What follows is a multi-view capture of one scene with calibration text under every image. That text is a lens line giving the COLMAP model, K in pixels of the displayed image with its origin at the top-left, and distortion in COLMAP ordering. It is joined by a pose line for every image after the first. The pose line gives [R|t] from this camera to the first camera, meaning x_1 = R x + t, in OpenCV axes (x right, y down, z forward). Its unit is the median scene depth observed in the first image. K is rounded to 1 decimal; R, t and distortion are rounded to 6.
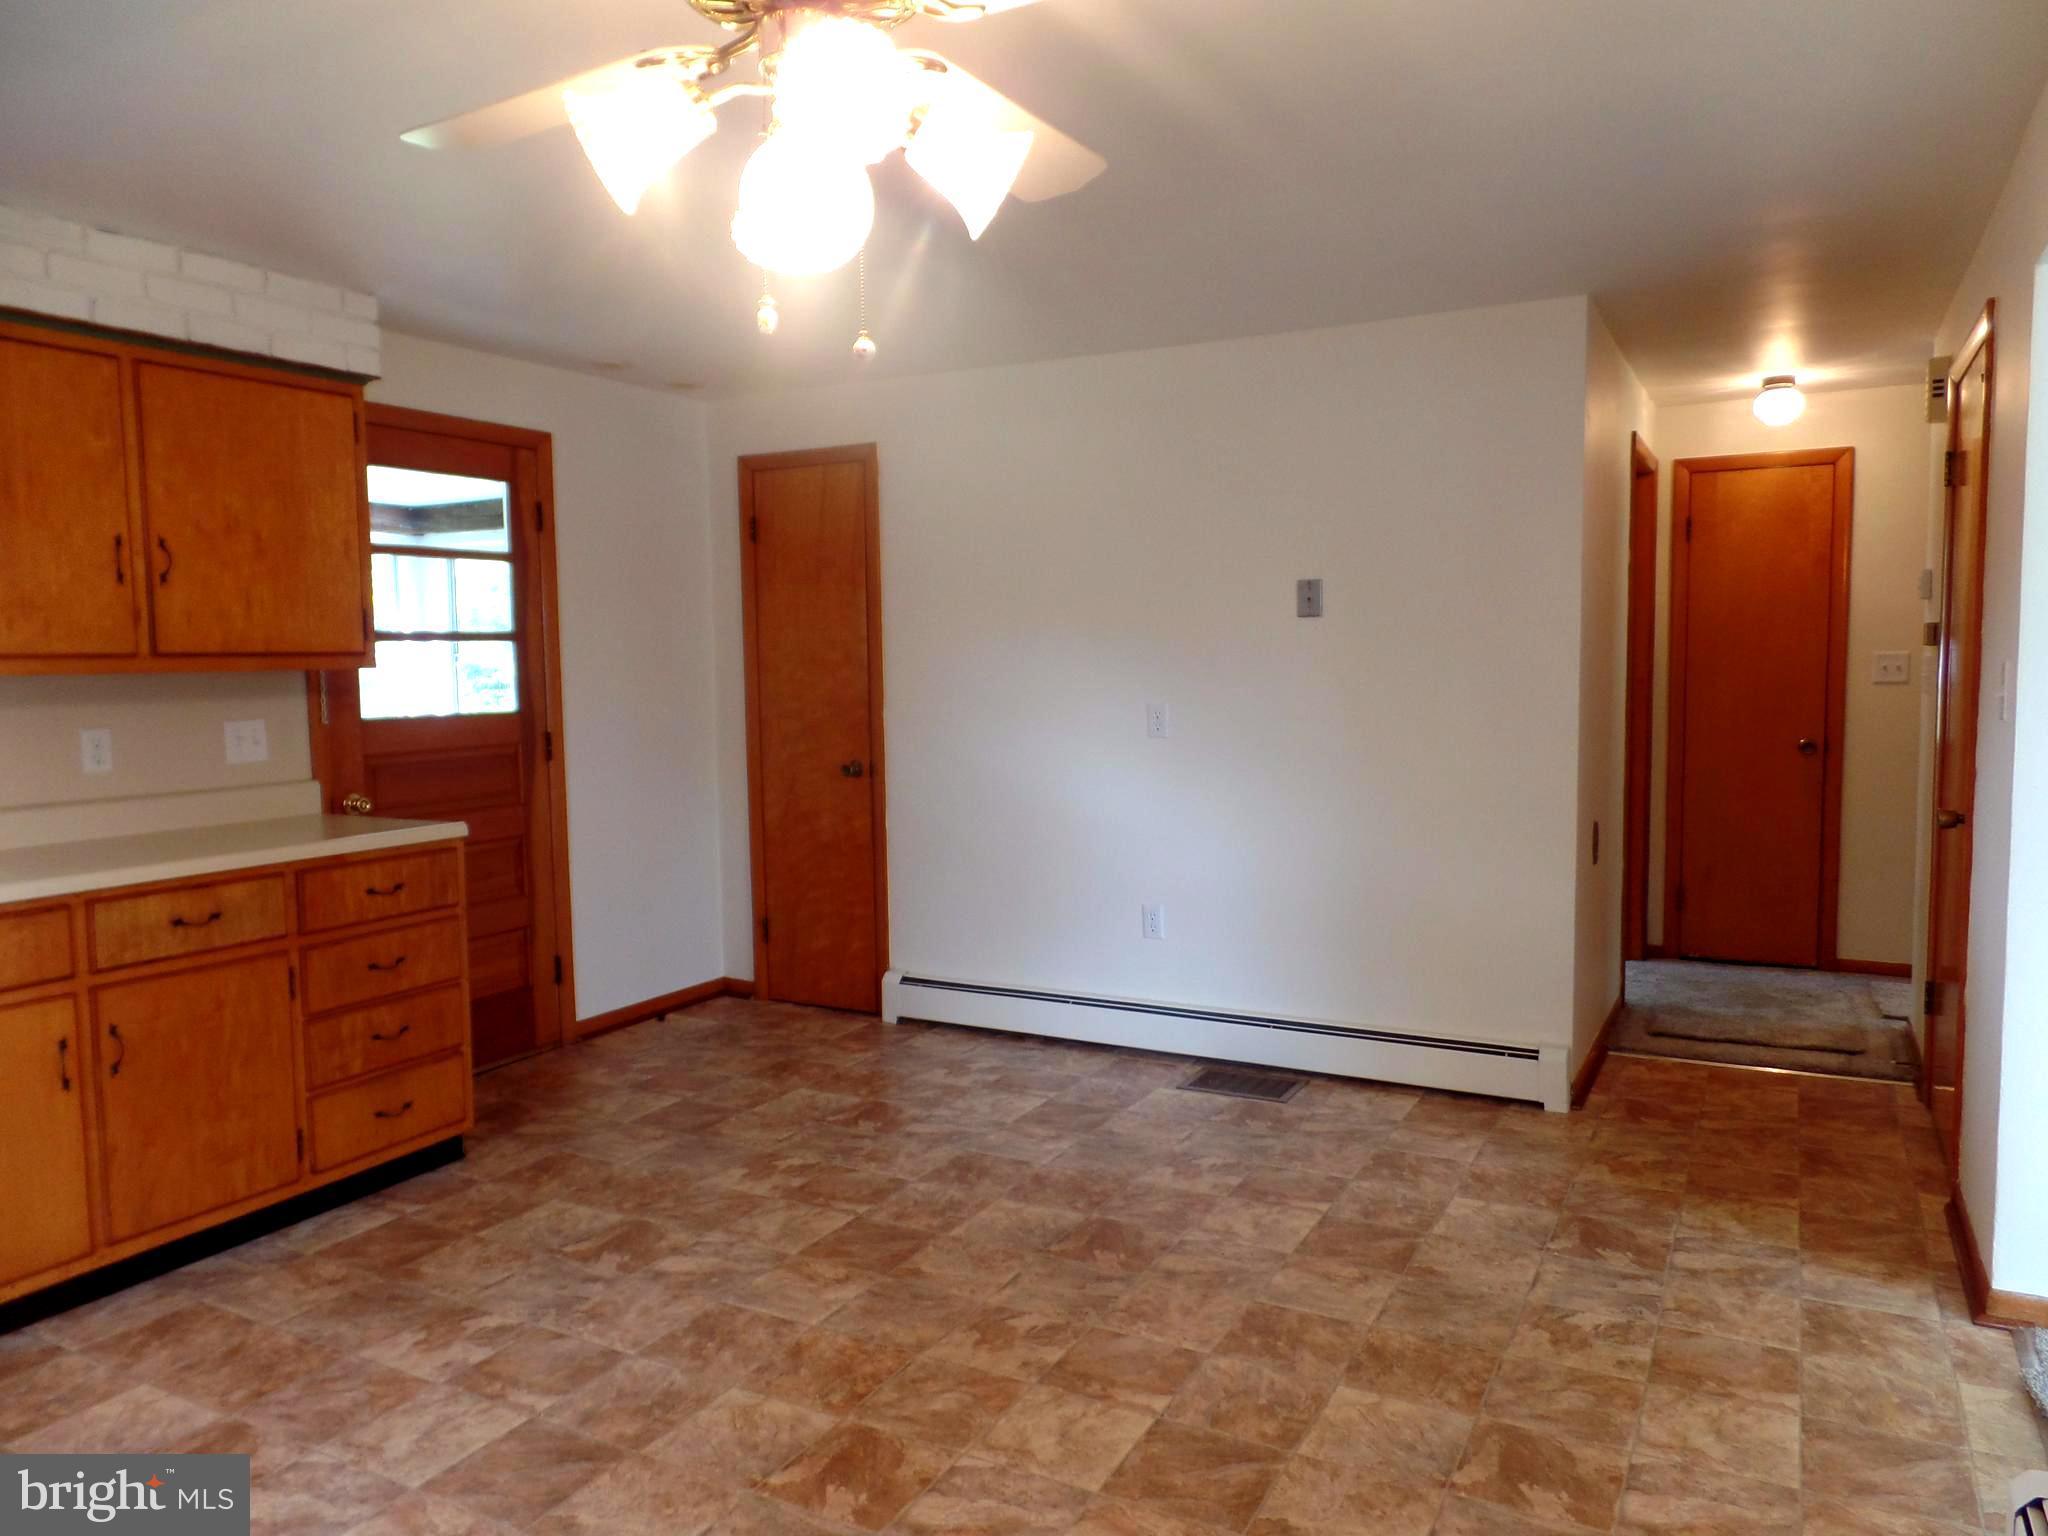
lens RADIAL K [[1418.0, 0, 1008.1], [0, 1418.0, 768.6], [0, 0, 1]] dist [-0.006382, 0.001873]
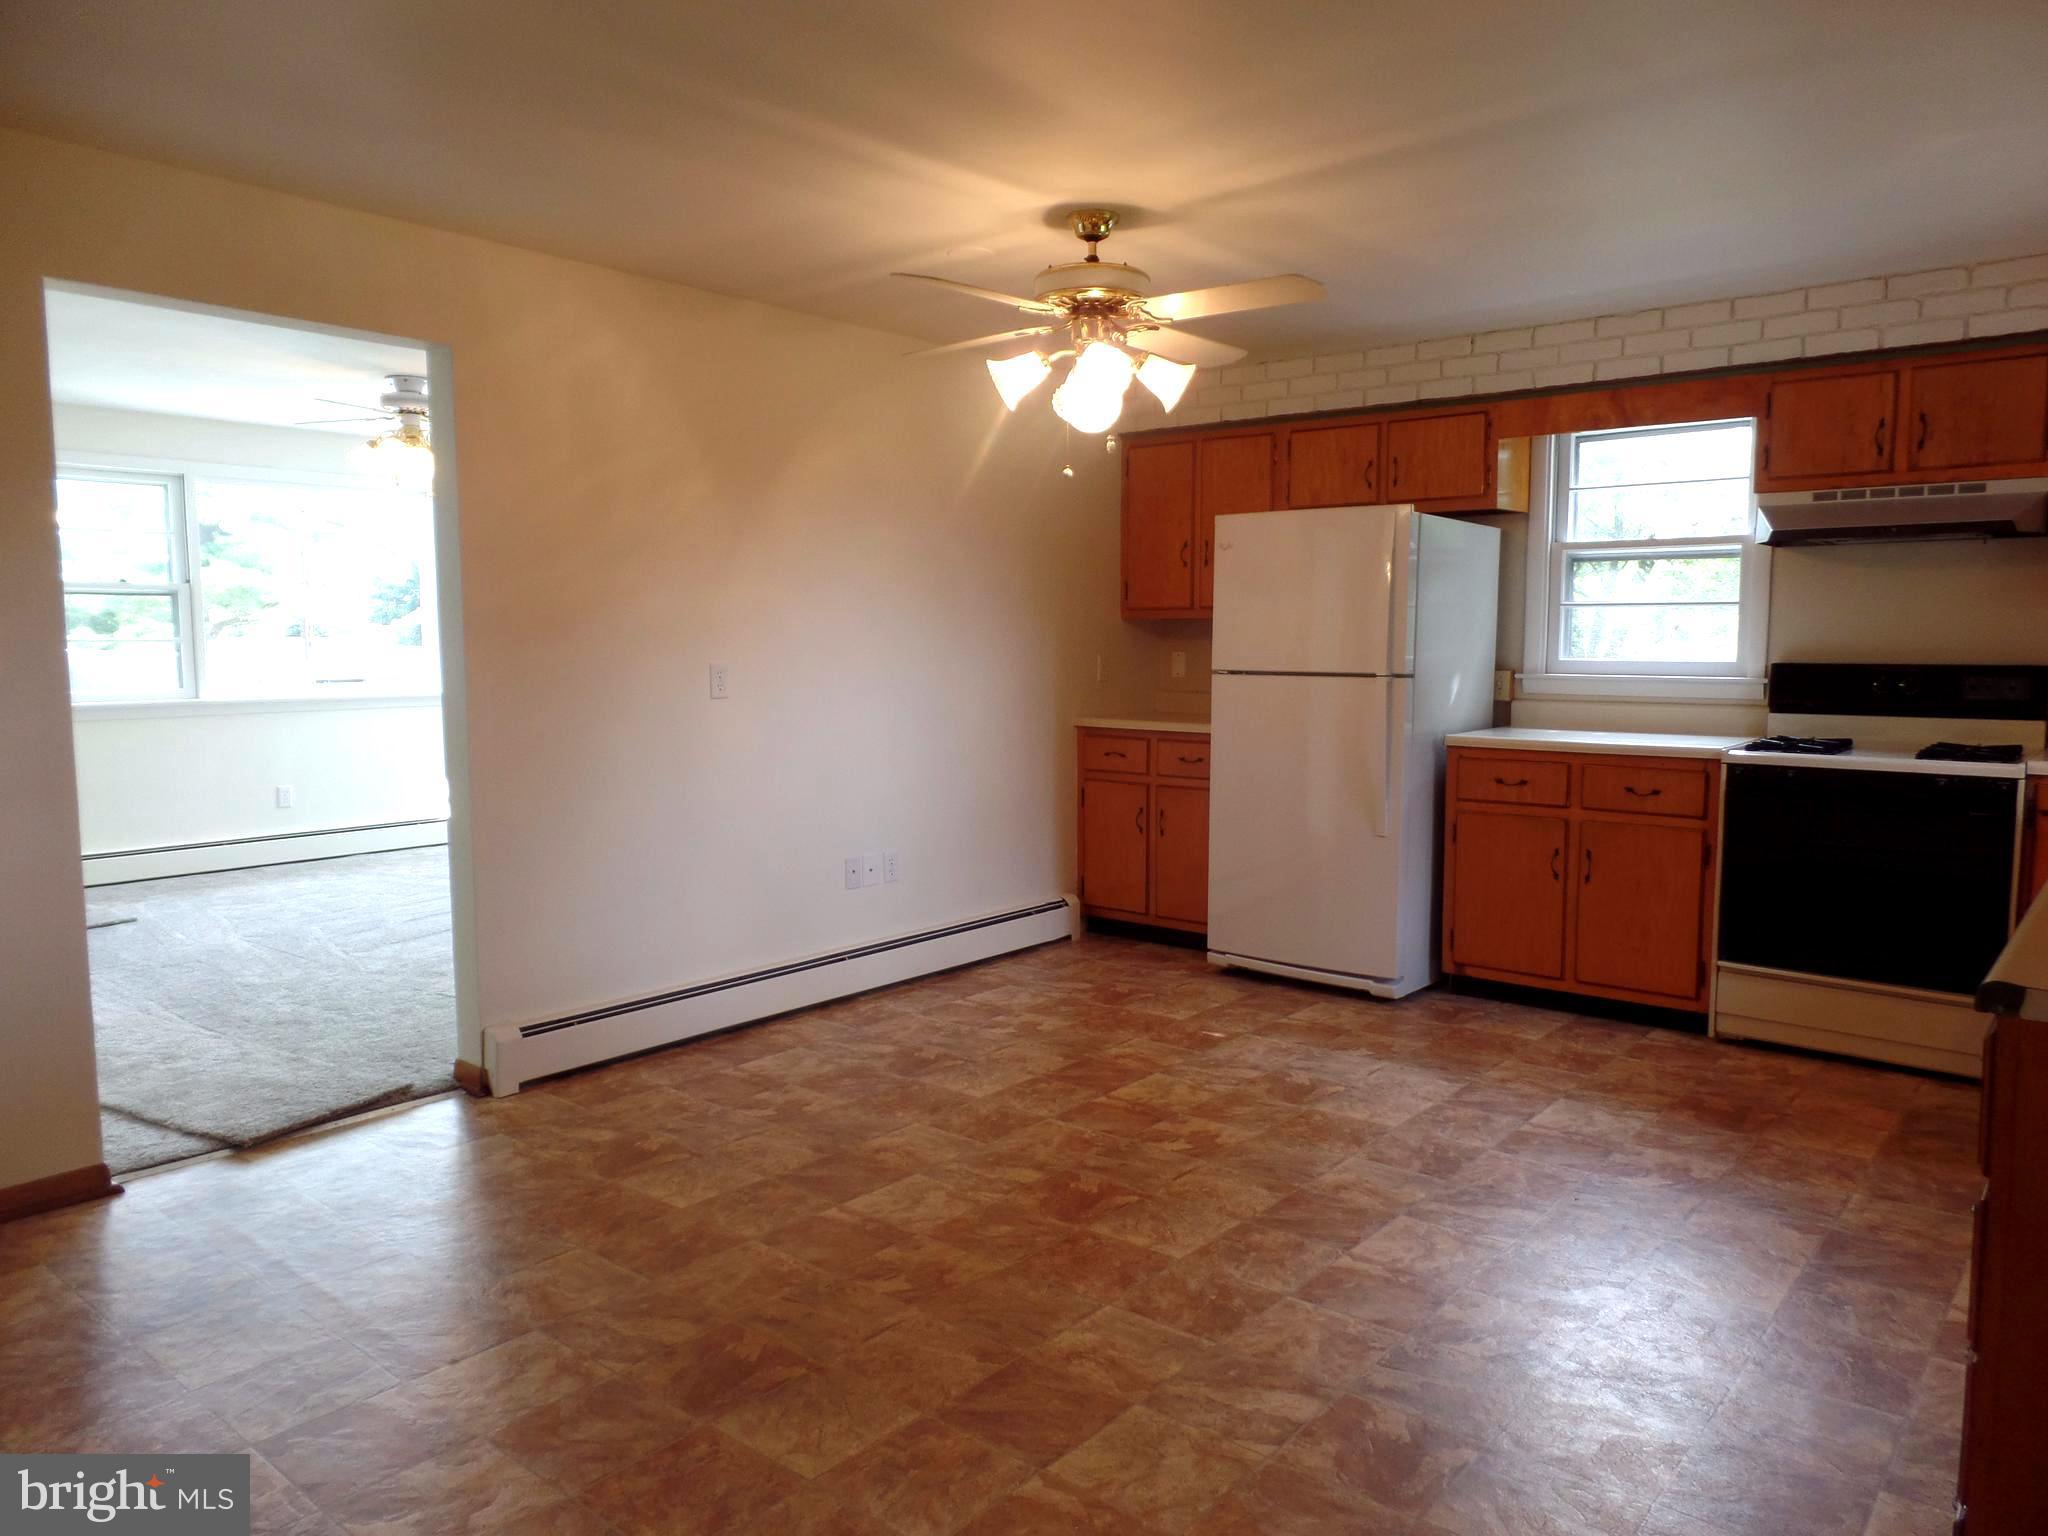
lens RADIAL K [[1418.0, 0, 1008.1], [0, 1418.0, 768.6], [0, 0, 1]] dist [-0.006382, 0.001873]
pose [[-0.980391, -0.000570, 0.197063, -0.237147], [0.032297, 0.986010, 0.163529, -0.108730], [-0.194399, 0.166686, -0.966656, 1.718957]]
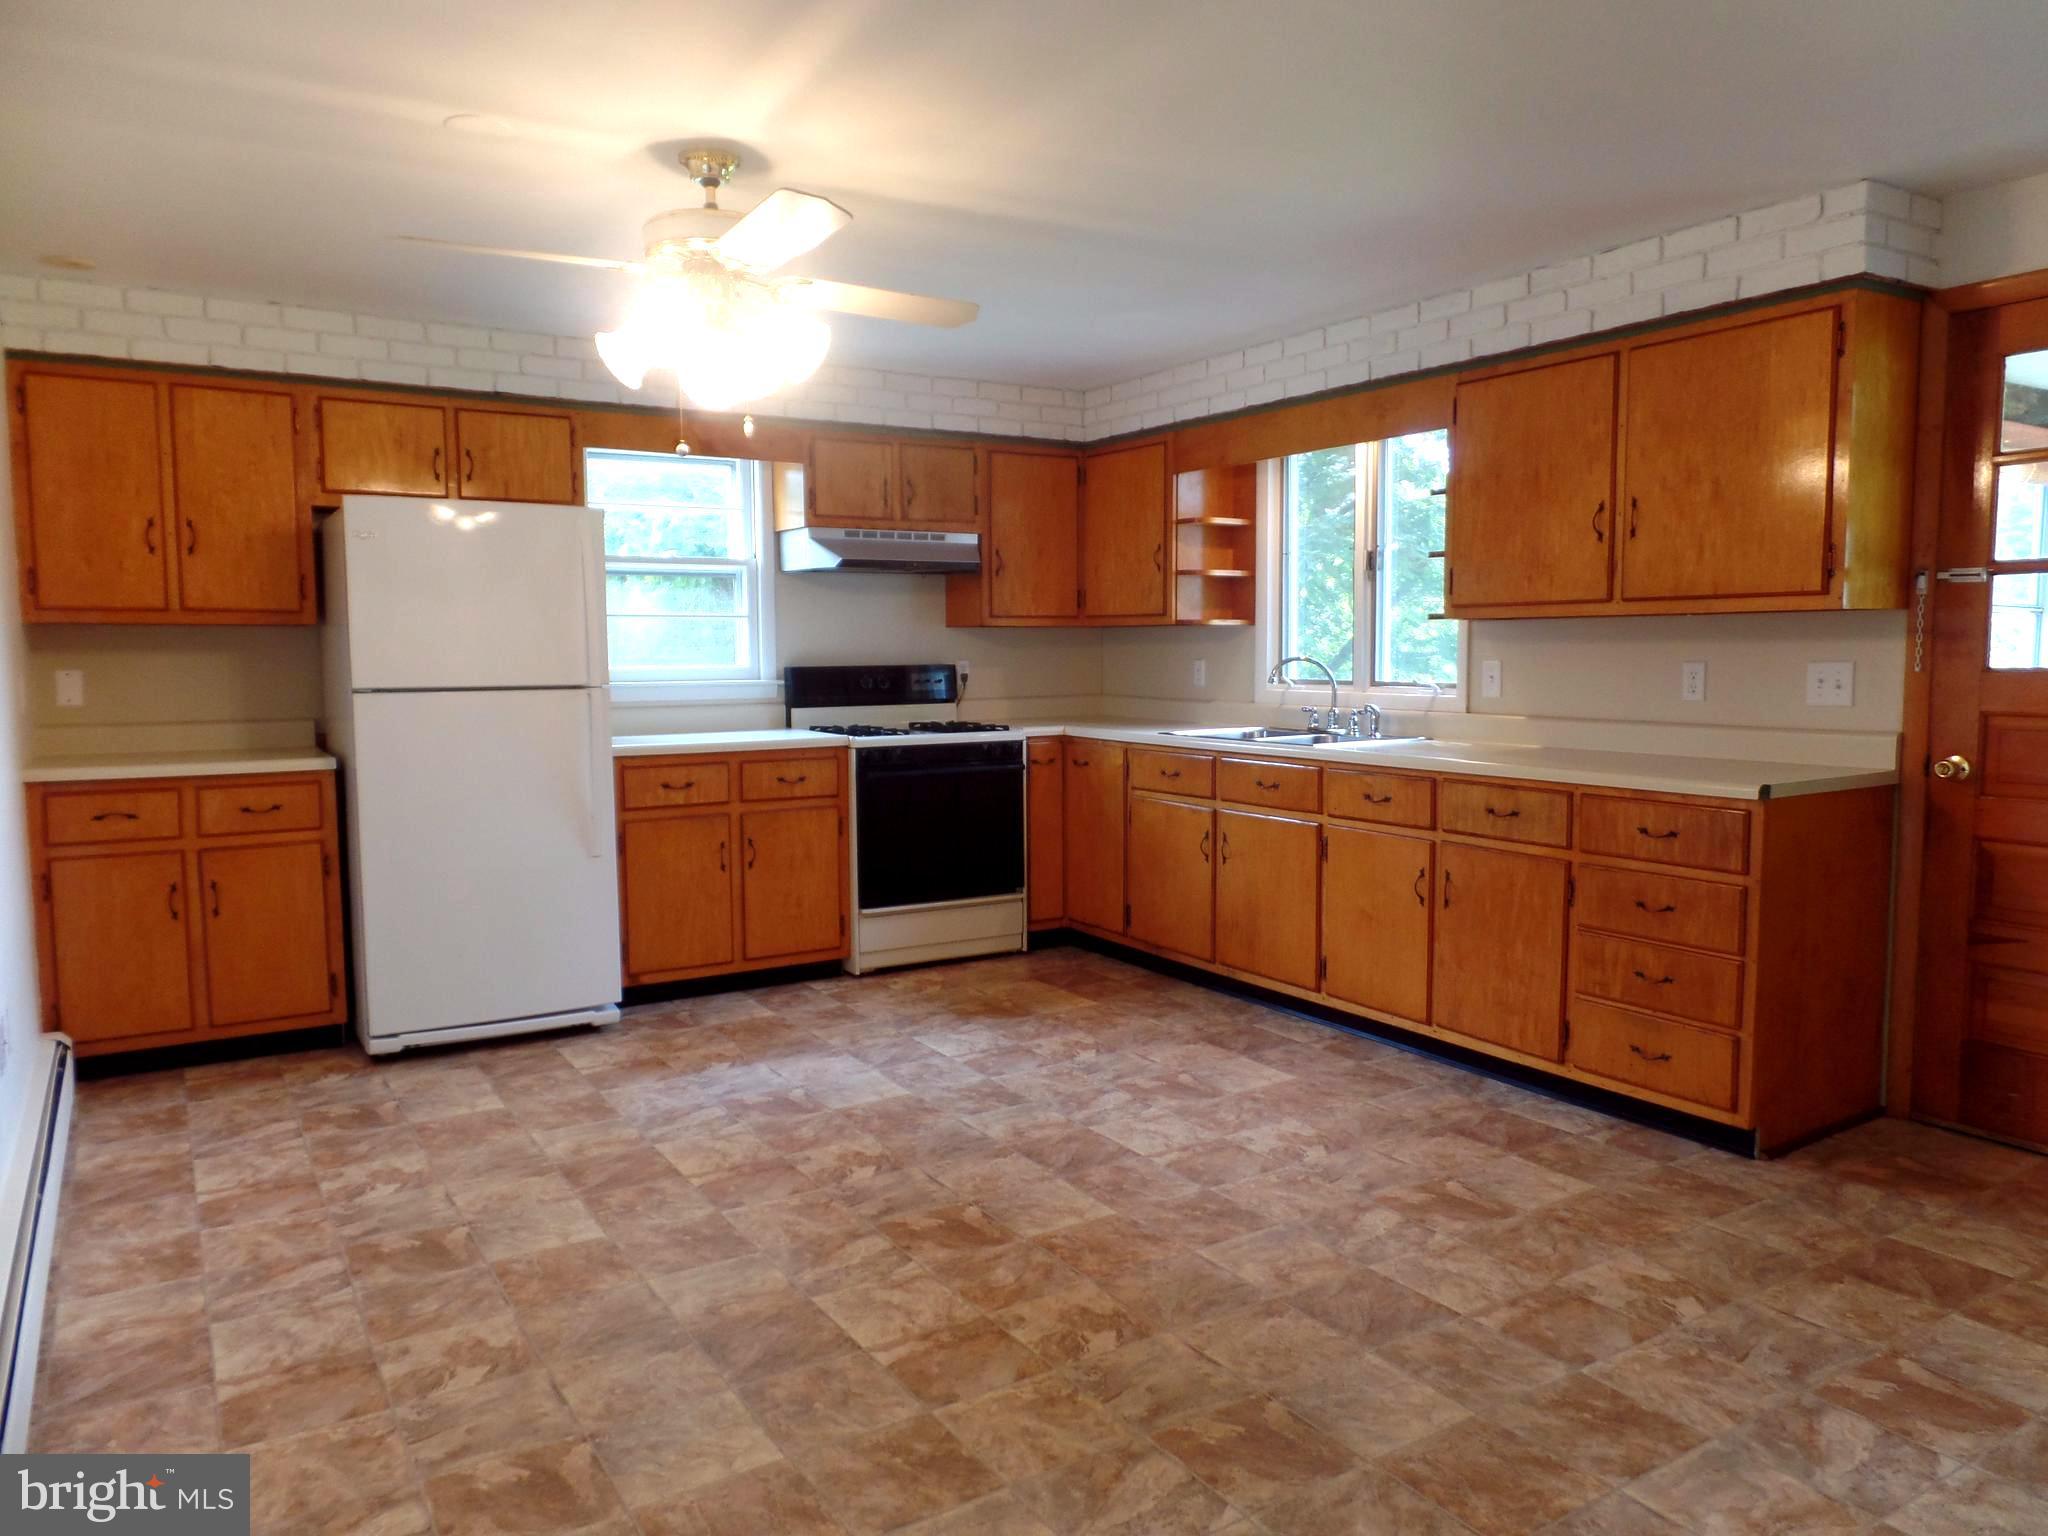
lens RADIAL K [[1416.7, 0, 1059.8], [0, 1416.7, 771.6], [0, 0, 1]] dist [-0.007041, -0.001978]
pose [[-0.475302, 0.097424, -0.874412, 0.715376], [-0.051944, 0.989010, 0.138427, -0.083585], [0.878288, 0.111215, -0.465017, 1.244887]]
